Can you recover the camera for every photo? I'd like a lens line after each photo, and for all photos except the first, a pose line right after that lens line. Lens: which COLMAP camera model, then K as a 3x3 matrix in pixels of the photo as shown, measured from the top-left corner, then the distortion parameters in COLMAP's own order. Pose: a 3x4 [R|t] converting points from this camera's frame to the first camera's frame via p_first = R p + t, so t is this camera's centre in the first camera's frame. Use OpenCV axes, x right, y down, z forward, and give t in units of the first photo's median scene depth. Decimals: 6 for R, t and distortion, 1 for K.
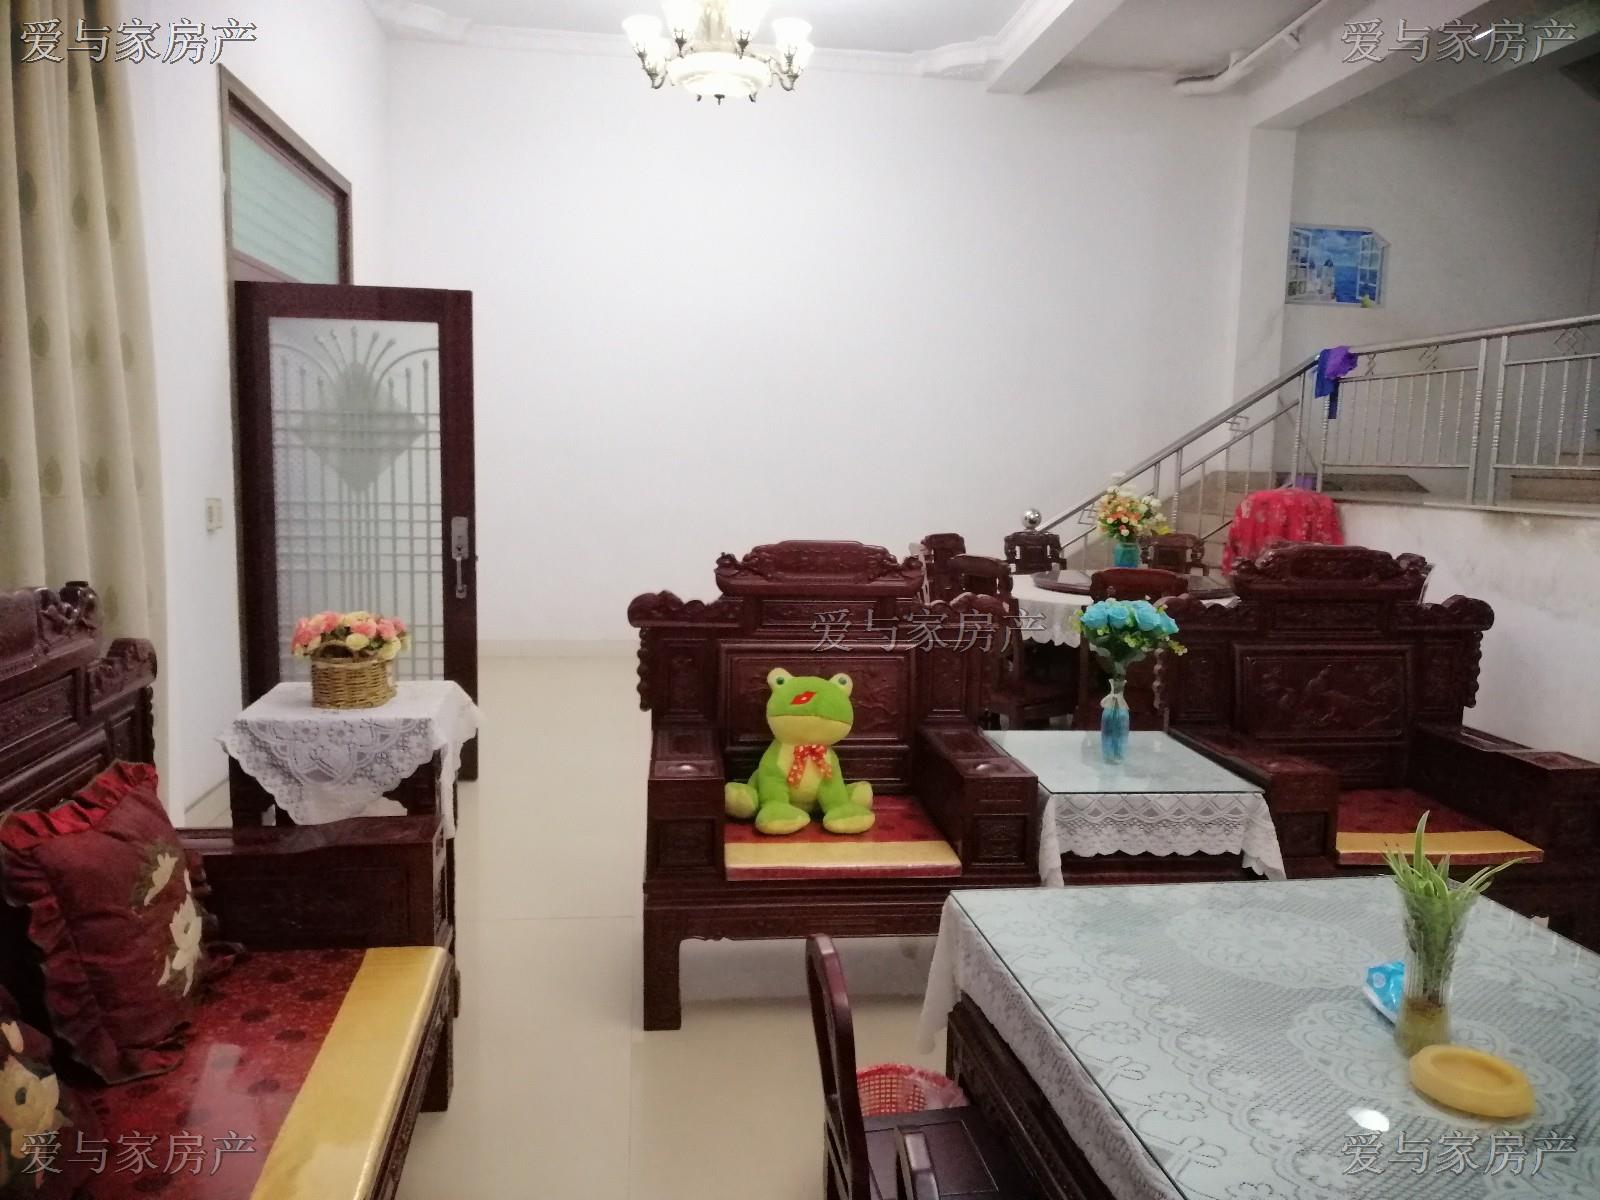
lens RADIAL K [[1204.1, 0, 796.6], [0, 1204.1, 609.7], [0, 0, 1]] dist [0.070918, -0.134003]
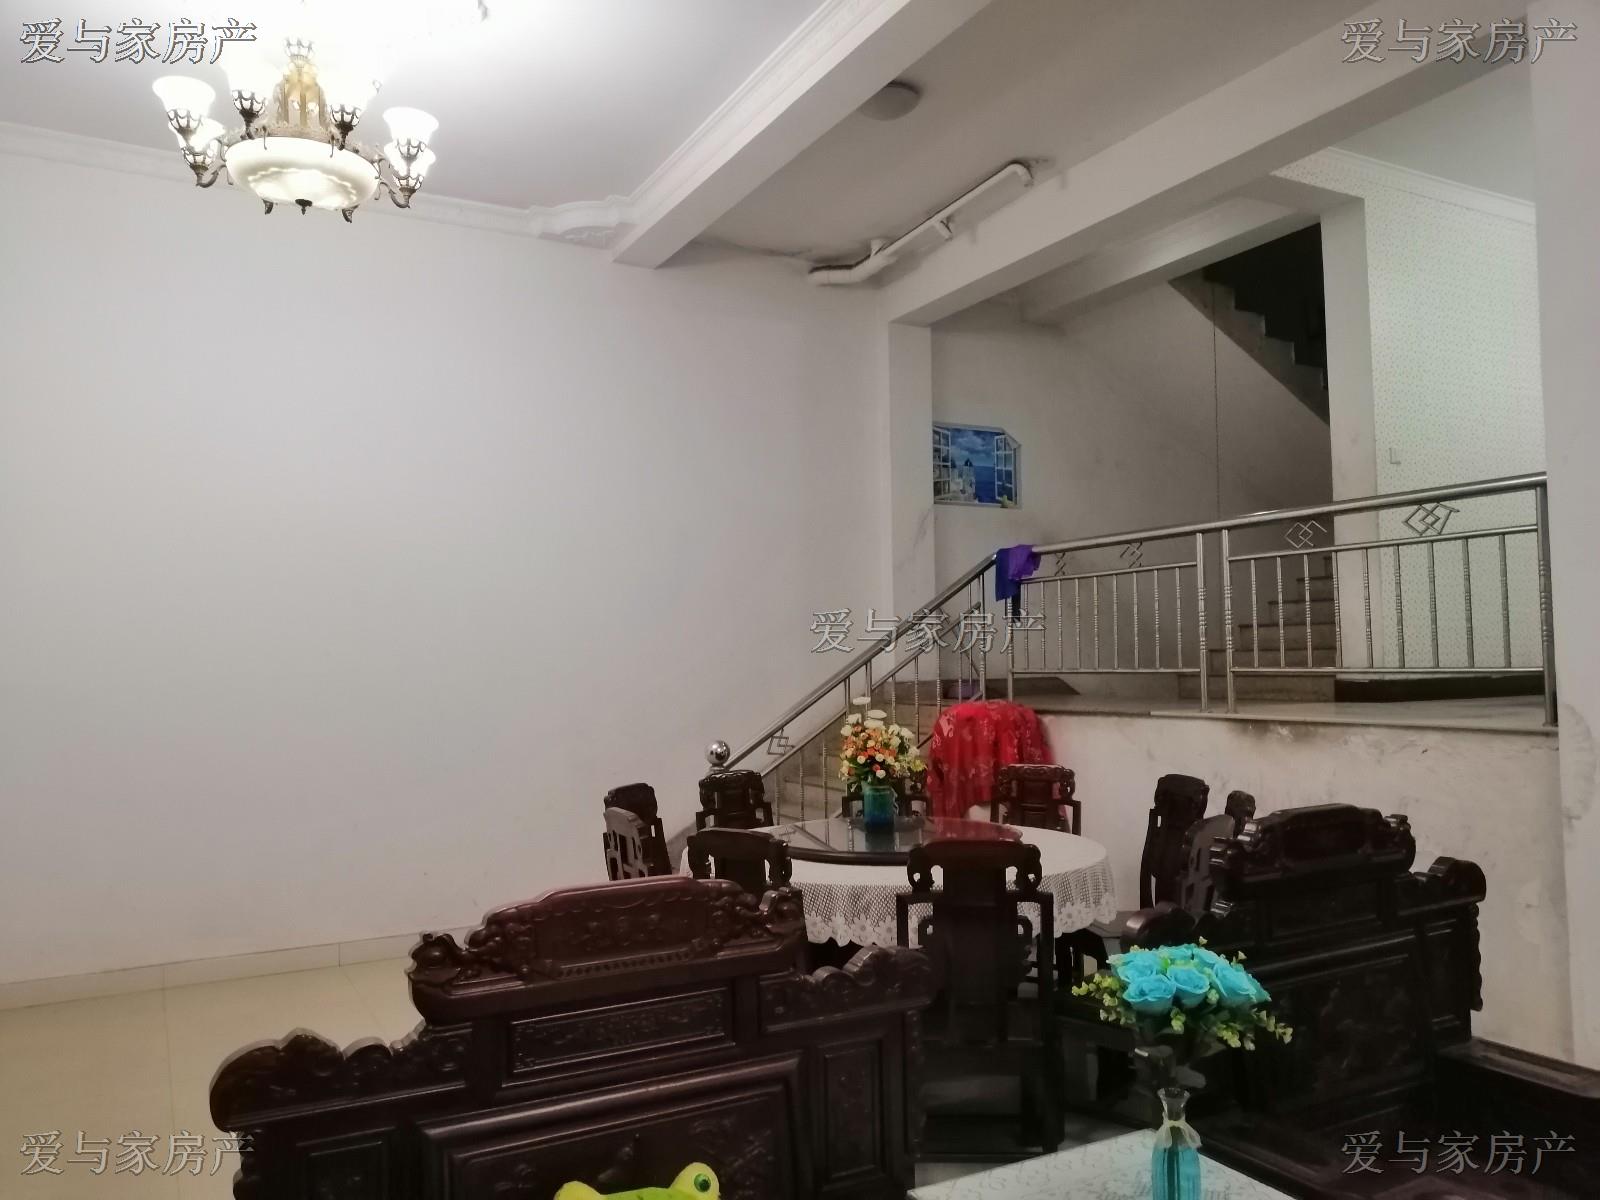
lens RADIAL K [[1204.1, 0, 796.6], [0, 1204.1, 609.7], [0, 0, 1]] dist [0.070918, -0.134003]
pose [[0.932151, -0.023931, 0.361278, -0.045487], [0.084819, 0.984481, -0.153634, -0.041968], [-0.351995, 0.173853, 0.919715, 0.225080]]
